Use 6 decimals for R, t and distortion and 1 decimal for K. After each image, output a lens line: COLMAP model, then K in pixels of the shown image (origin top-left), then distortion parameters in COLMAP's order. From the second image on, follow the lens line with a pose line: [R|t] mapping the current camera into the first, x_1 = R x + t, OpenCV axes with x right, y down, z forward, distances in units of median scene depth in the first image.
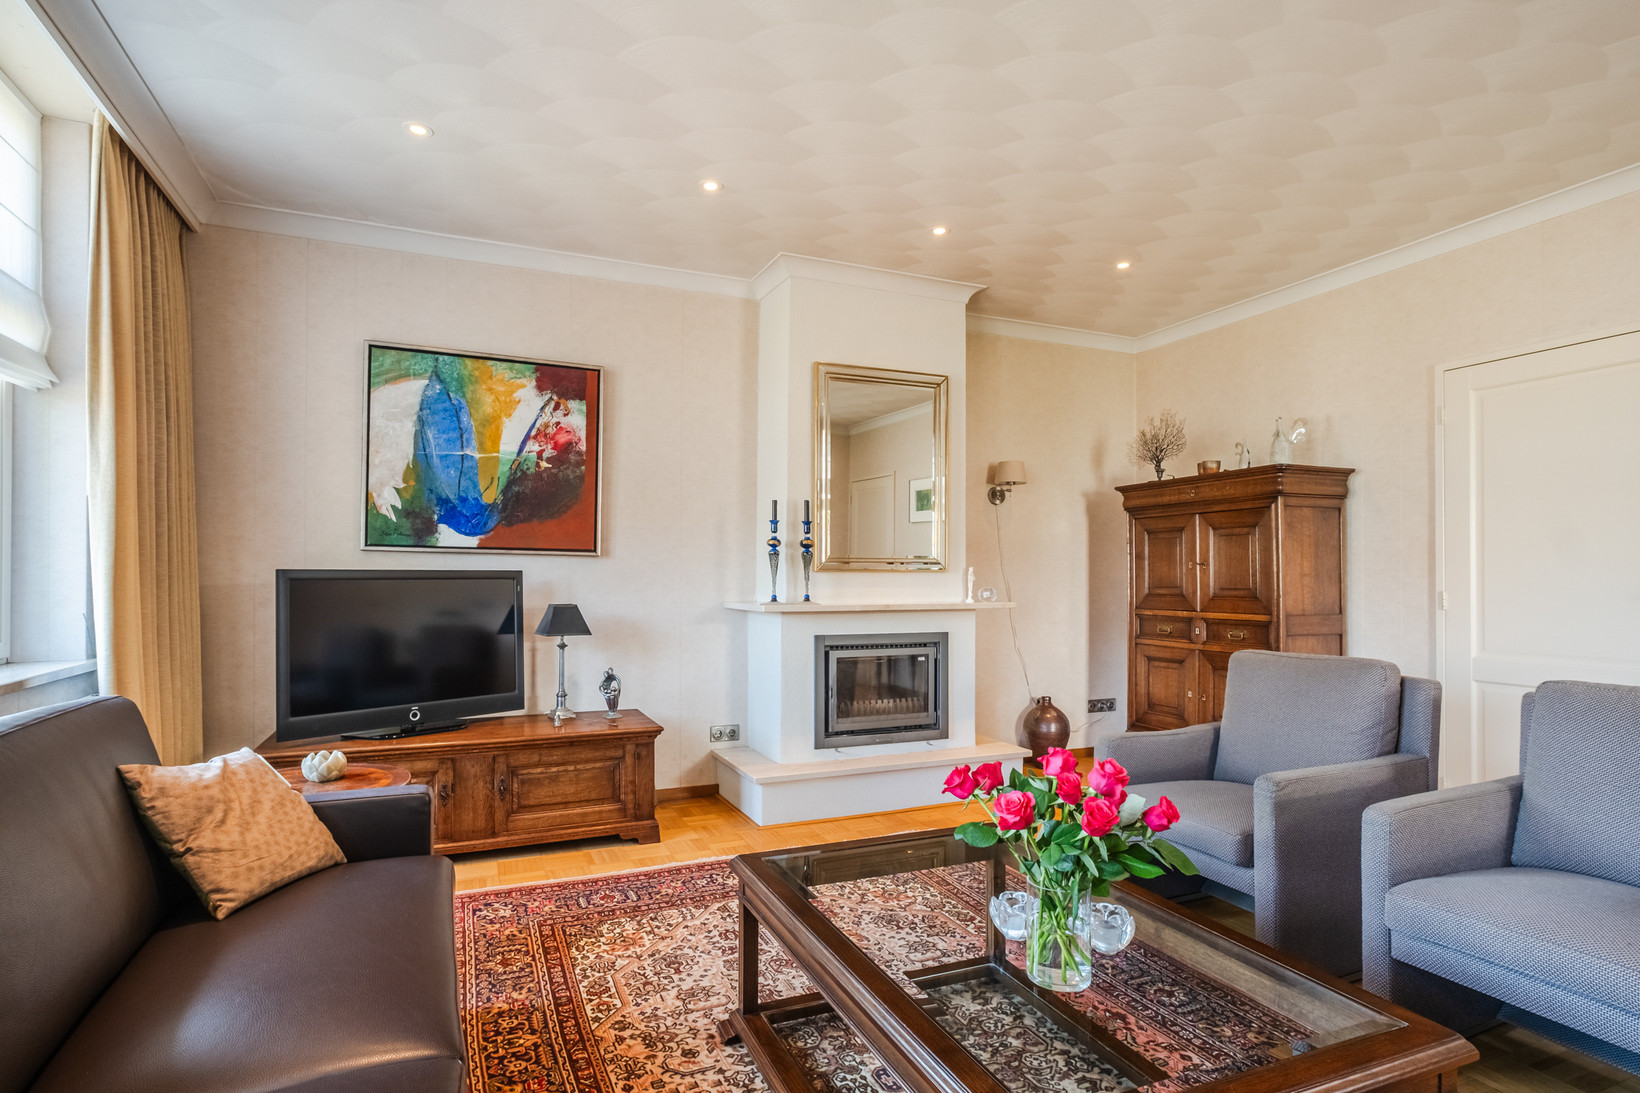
lens RADIAL K [[827.9, 0, 814.7], [0, 827.9, 570.0], [0, 0, 1]] dist [0.000615, 0.000327]
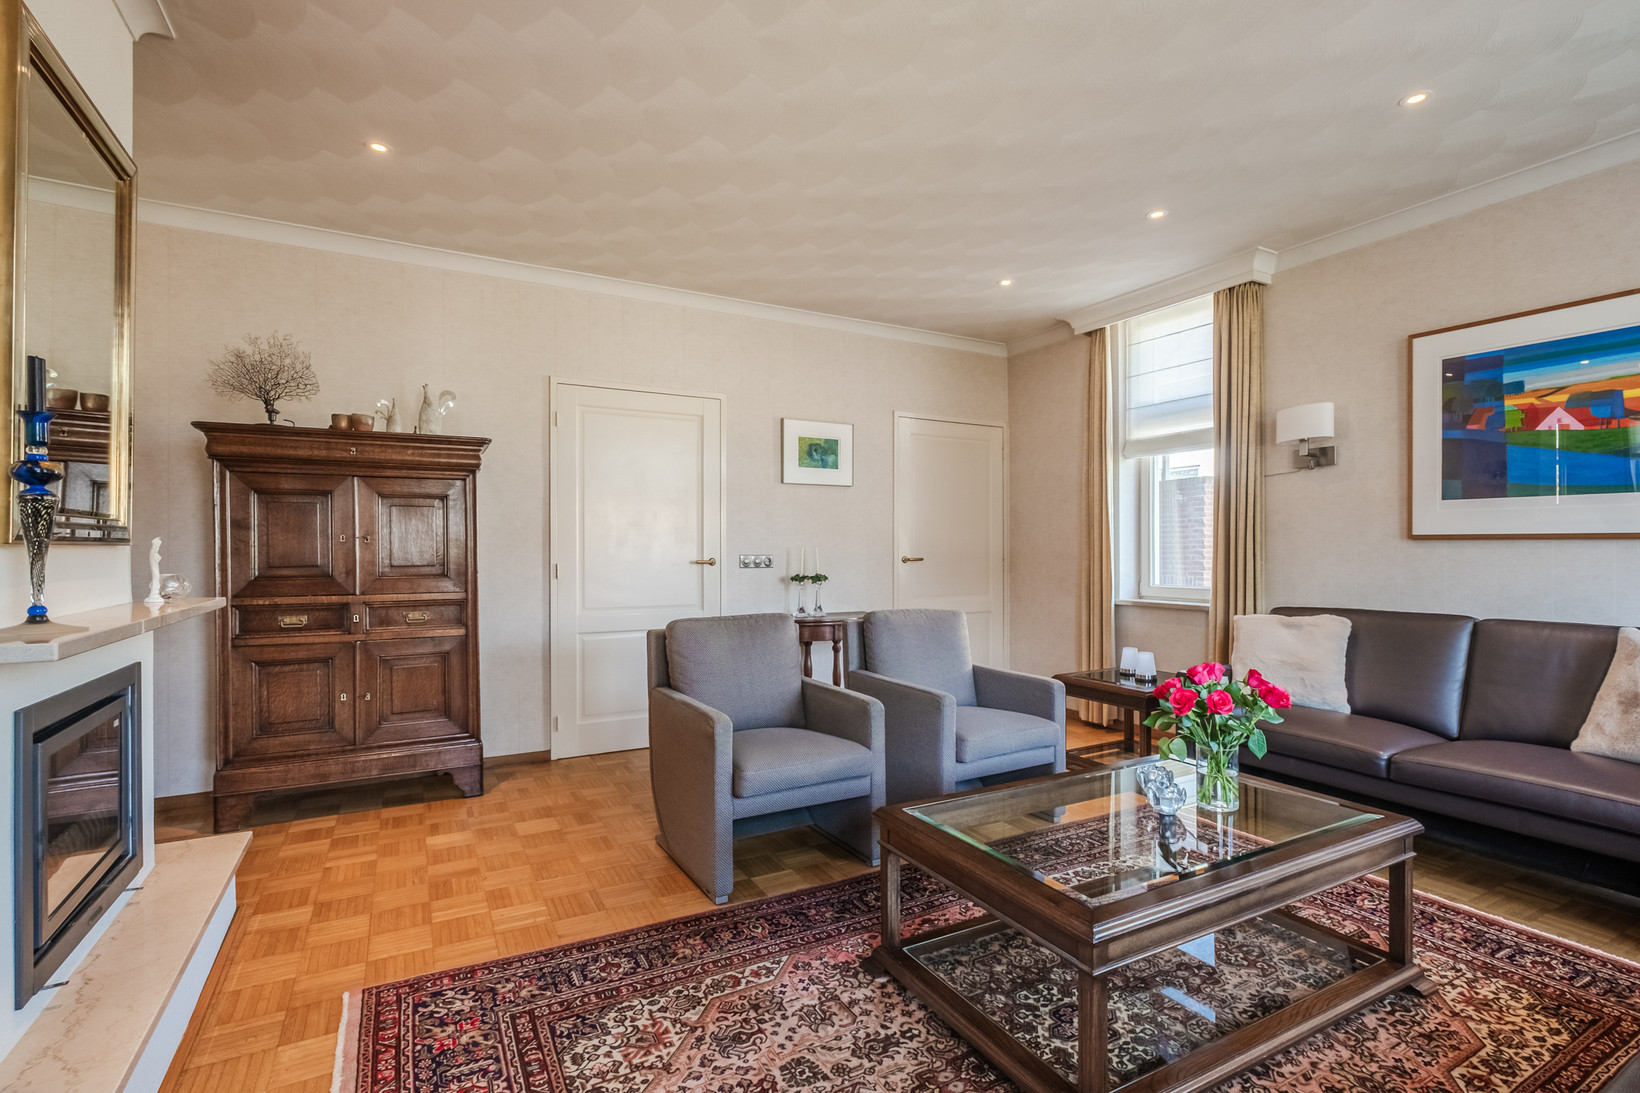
lens RADIAL K [[772.1, 0, 824.9], [0, 772.1, 560.7], [0, 0, 1]] dist [-0.001194, -0.000220]
pose [[-0.098756, -0.015404, 0.994992, -0.388234], [-0.009676, 0.999848, 0.014519, 0.000111], [-0.995065, -0.008193, -0.098890, 0.675057]]
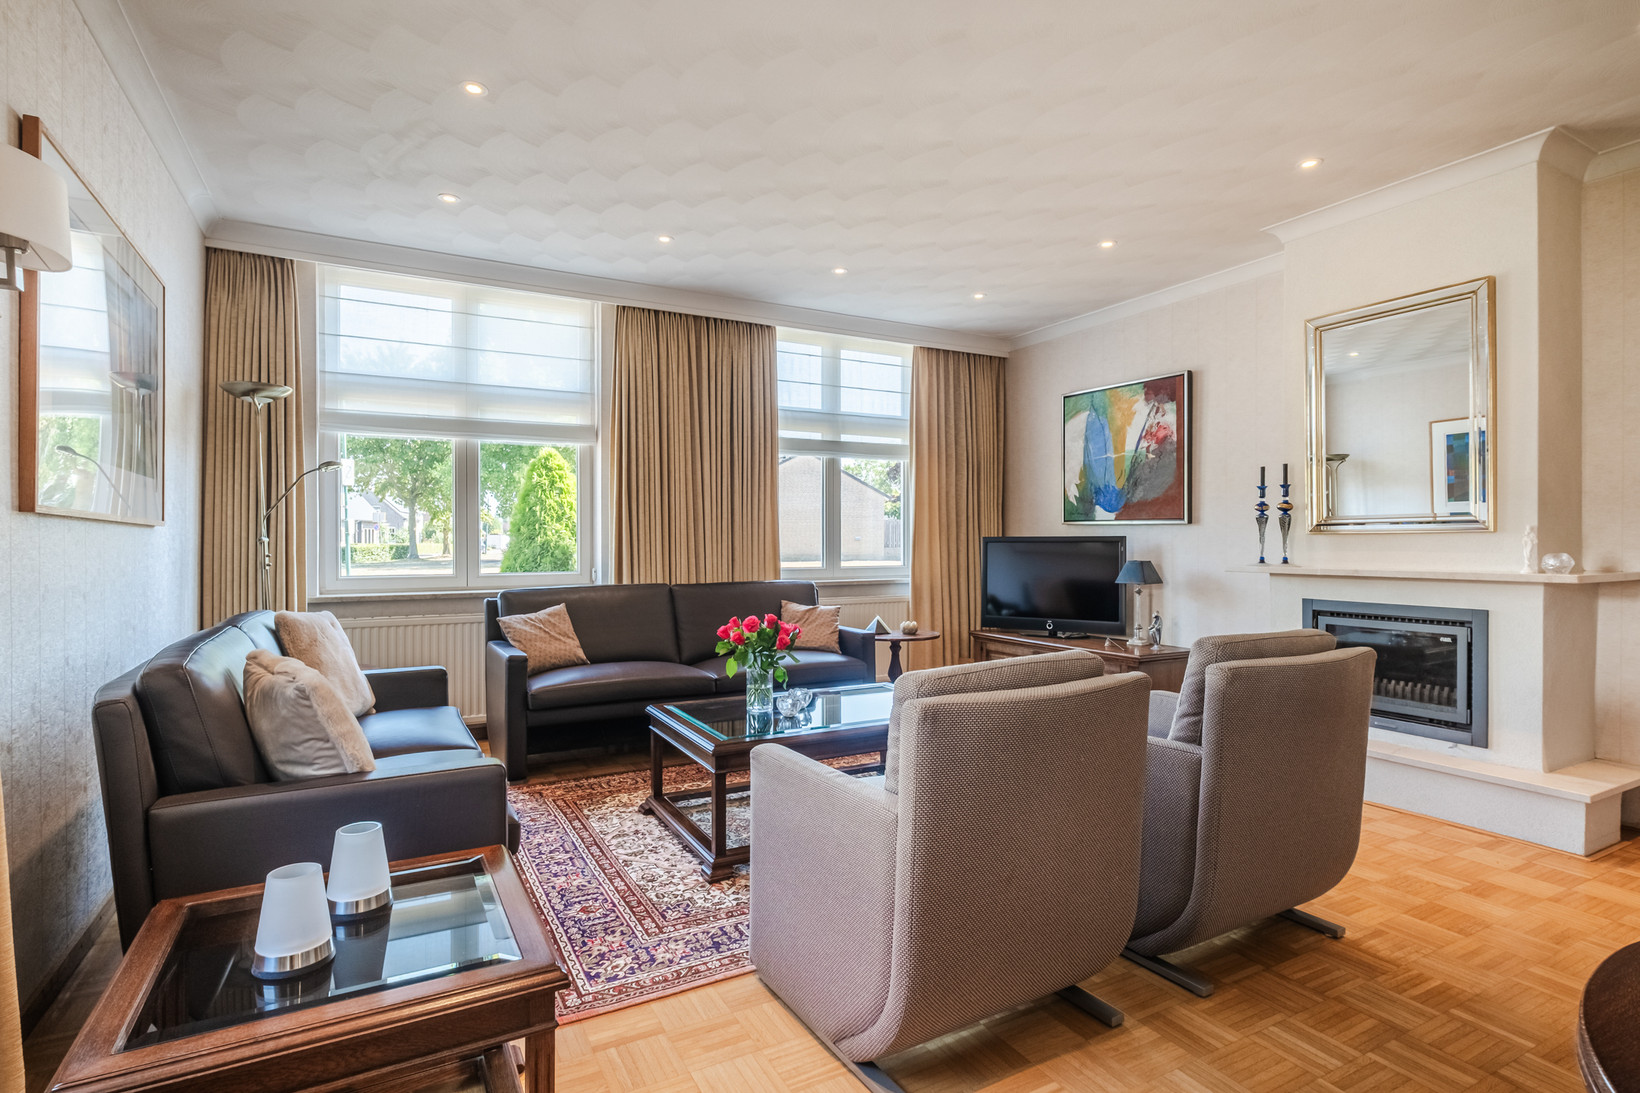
lens RADIAL K [[828.1, 0, 815.7], [0, 828.1, 543.6], [0, 0, 1]] dist [-0.001698, 0.000086]
pose [[0.097255, 0.000905, -0.995259, 0.943600], [0.012548, 0.999919, 0.002136, 0.004009], [0.995180, -0.012696, 0.097235, 0.332003]]
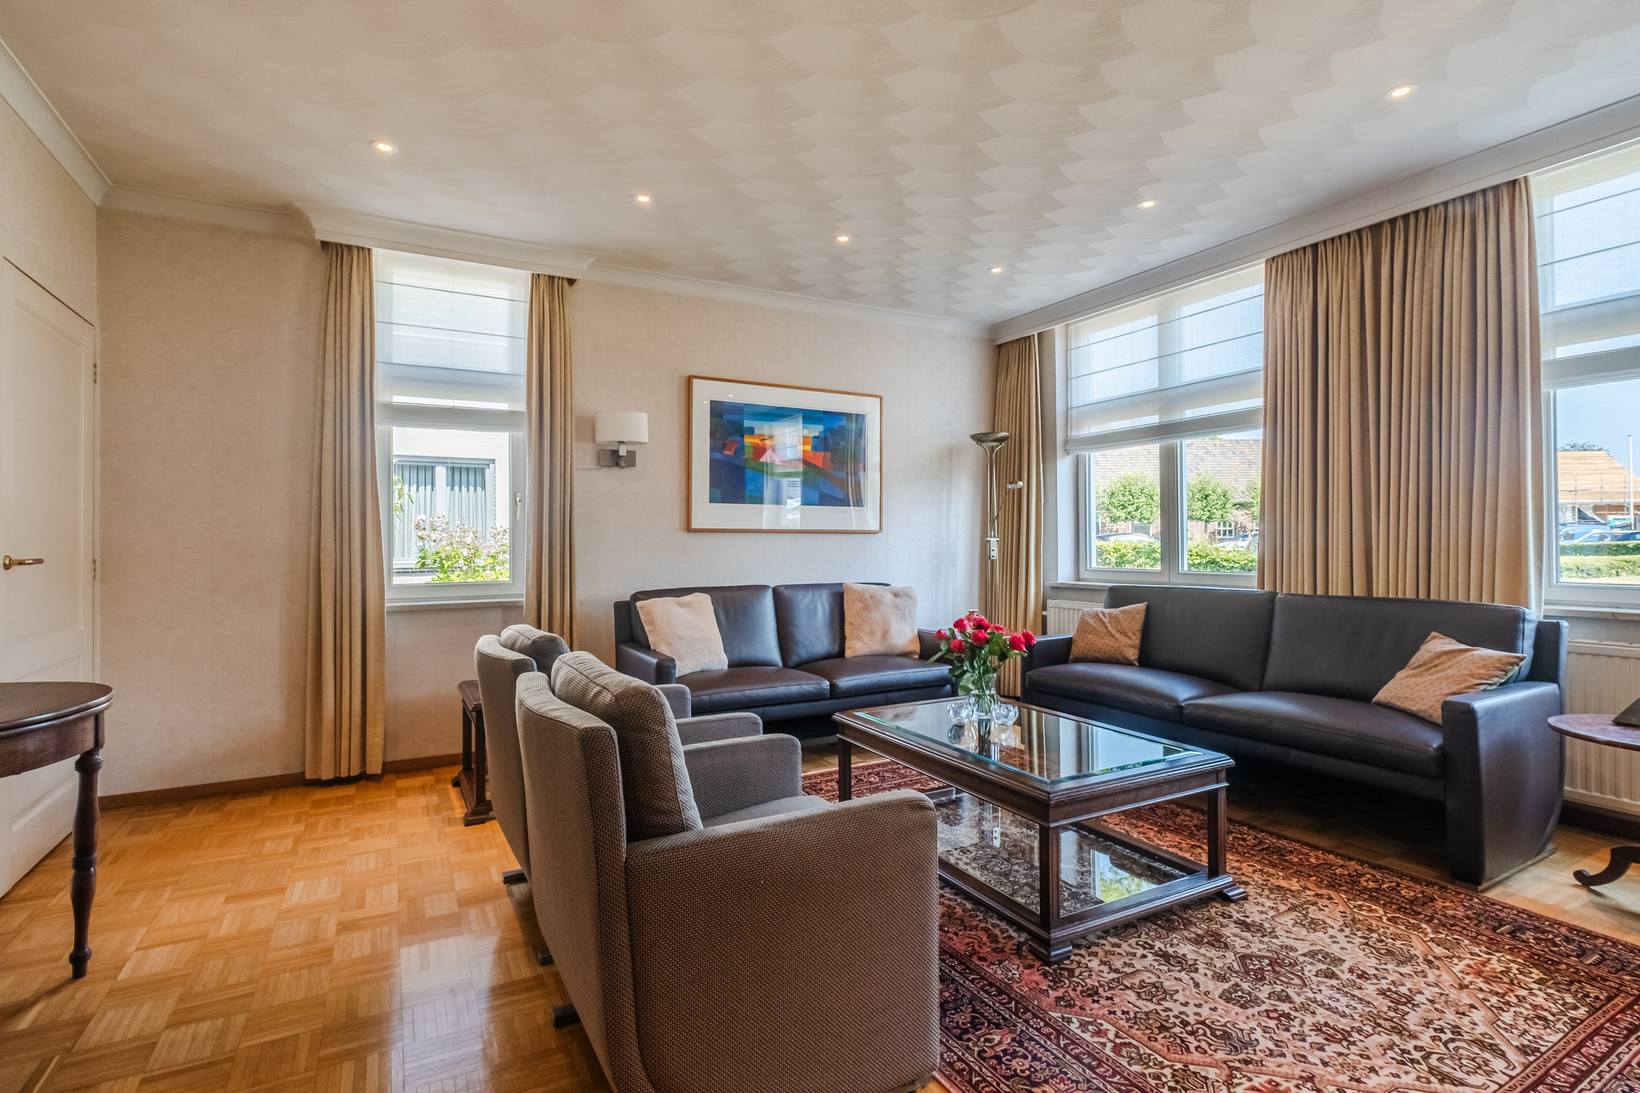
lens RADIAL K [[792.4, 0, 820.0], [0, 792.4, 546.5], [0, 0, 1]] dist [-0.000470, -0.000076]
pose [[-0.995429, 0.005674, -0.095338, 0.336718], [0.005676, 0.999984, 0.000250, 0.004840], [0.095338, -0.000292, -0.995445, 1.110166]]
